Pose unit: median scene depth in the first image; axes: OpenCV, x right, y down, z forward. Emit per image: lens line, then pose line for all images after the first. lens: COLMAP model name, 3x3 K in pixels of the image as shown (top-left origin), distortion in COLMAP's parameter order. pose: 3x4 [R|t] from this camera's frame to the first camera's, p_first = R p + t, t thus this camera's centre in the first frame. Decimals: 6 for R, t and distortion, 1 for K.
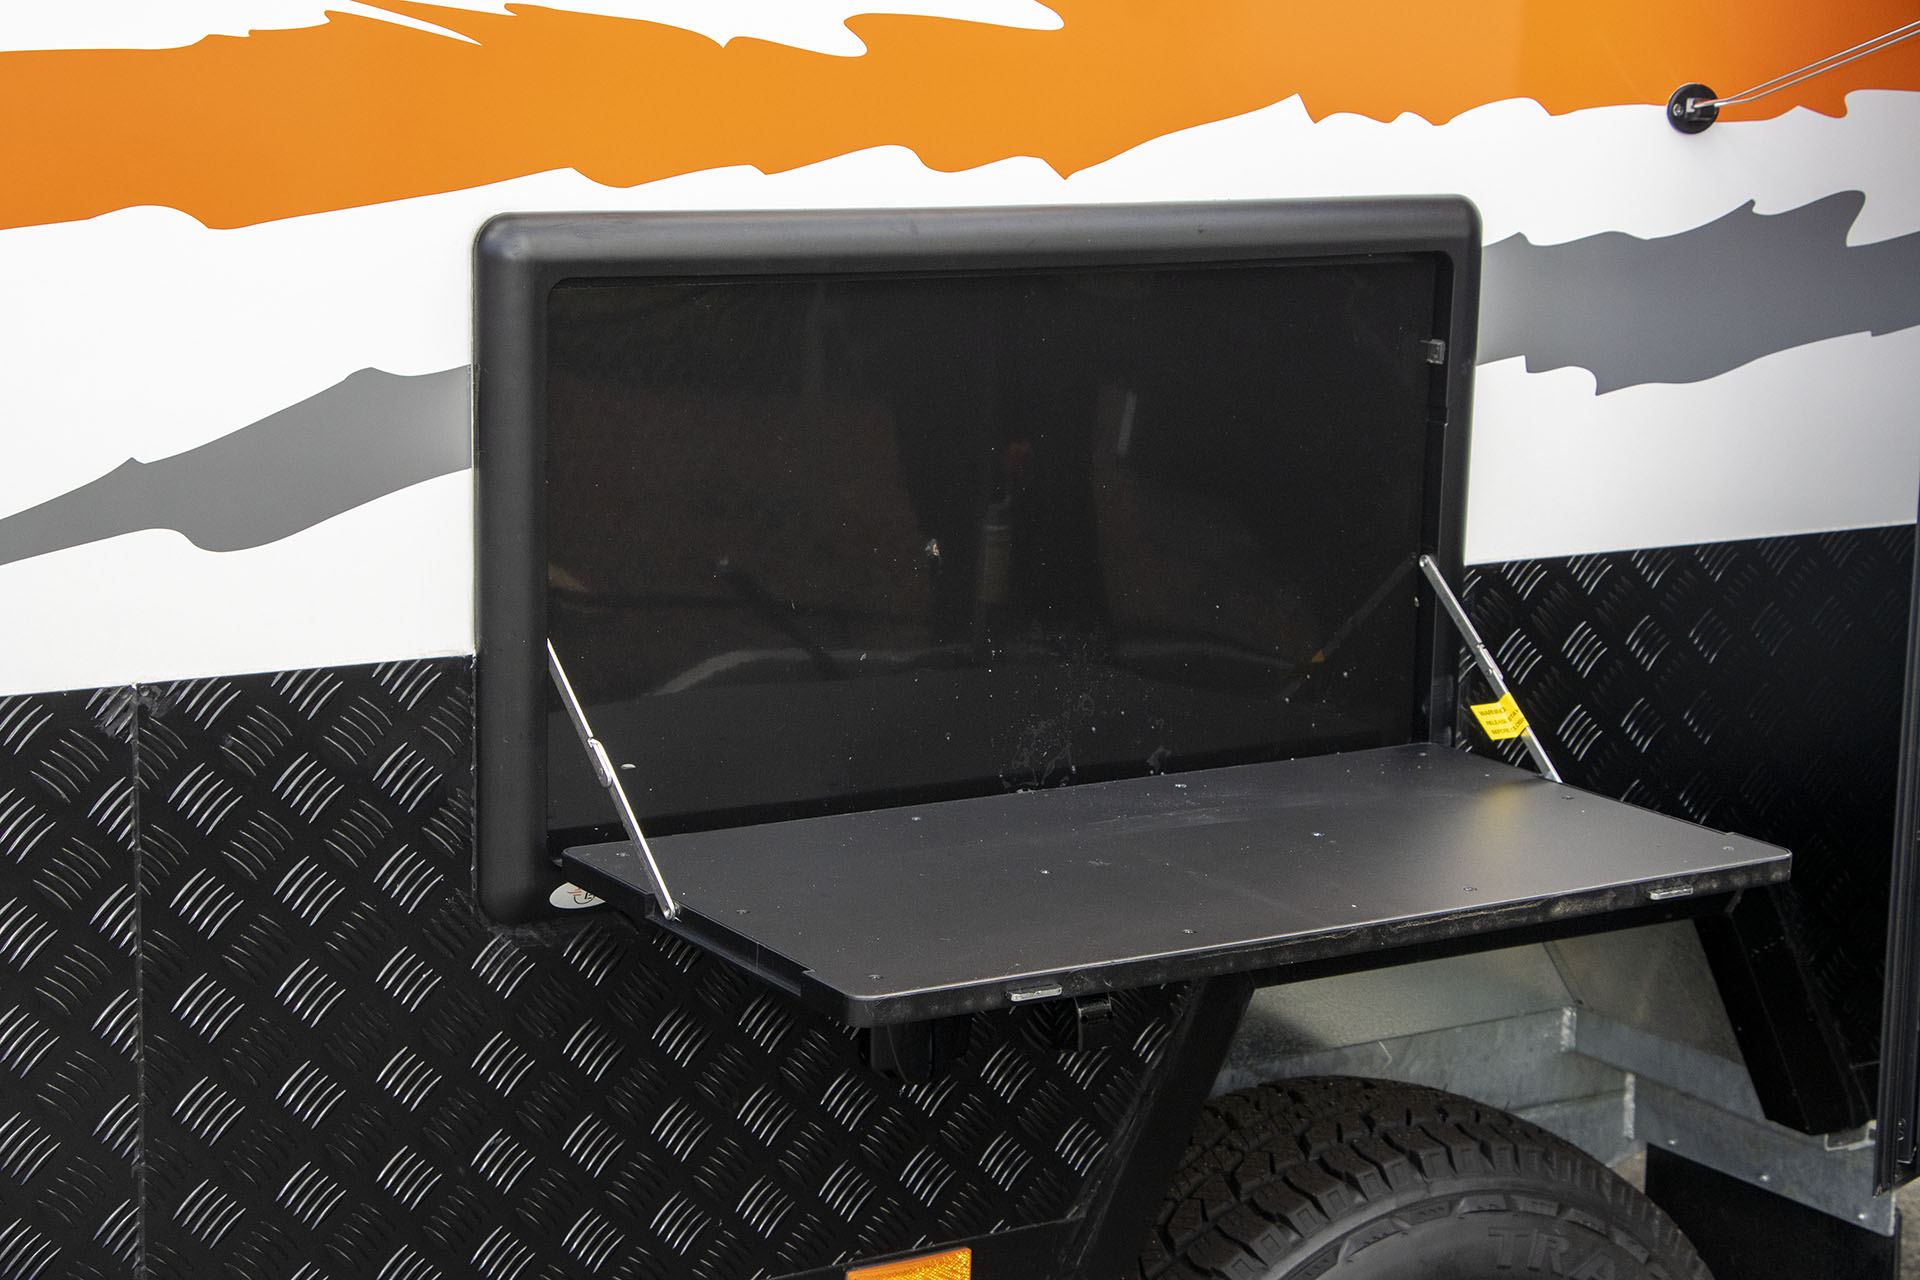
lens RADIAL K [[3767.3, 0, 960.0], [0, 3767.3, 640.0], [0, 0, 1]] dist [0.267566, 0.016834]
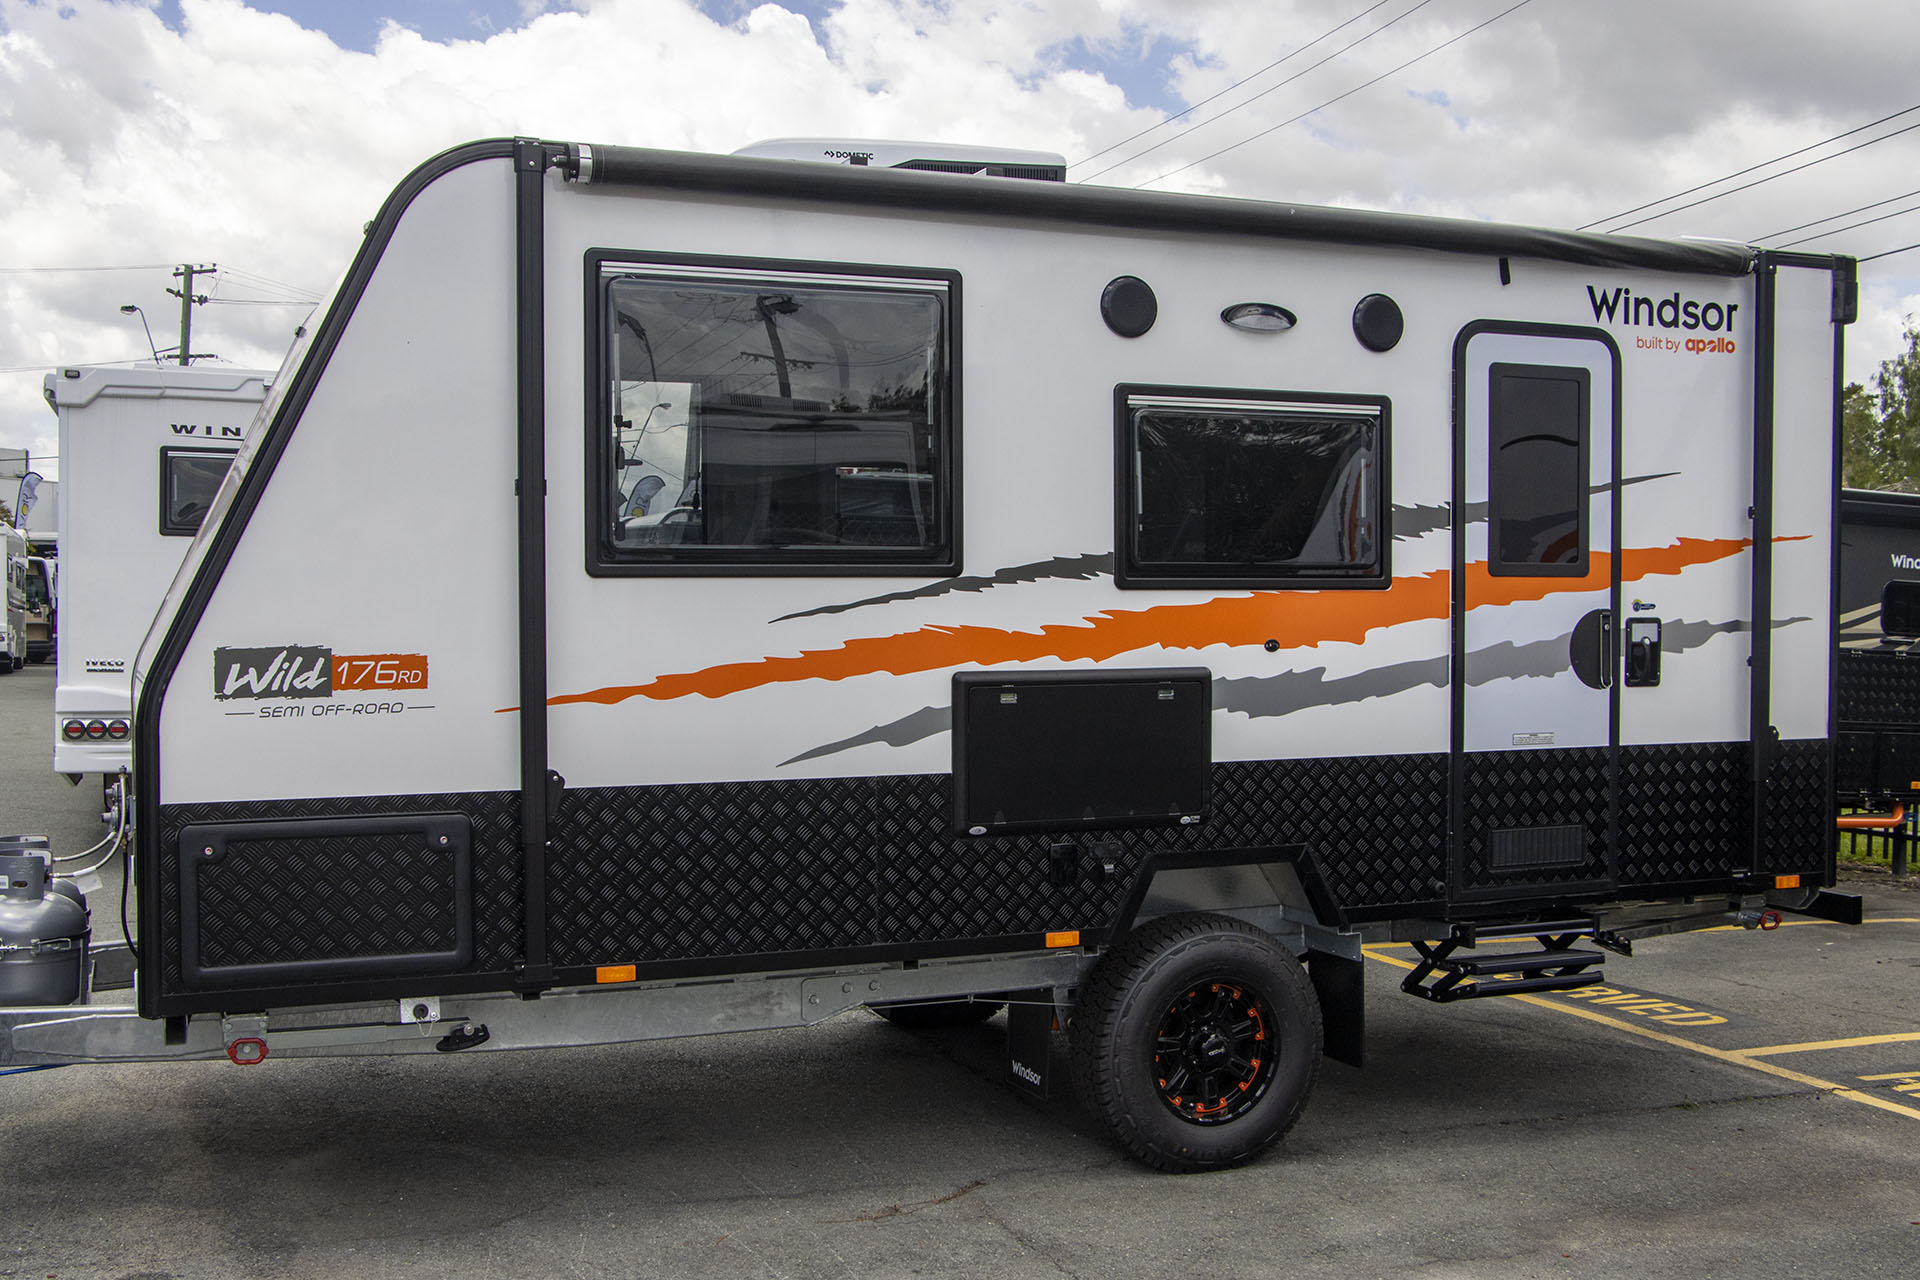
lens RADIAL K [[2133.6, 0, 960.7], [0, 2133.6, 663.5], [0, 0, 1]] dist [-0.106072, 0.014414]
pose [[0.985837, -0.023331, -0.166073, 0.264809], [-0.001892, 0.988665, -0.150127, 0.225383], [0.167694, 0.148315, 0.974619, -1.273973]]
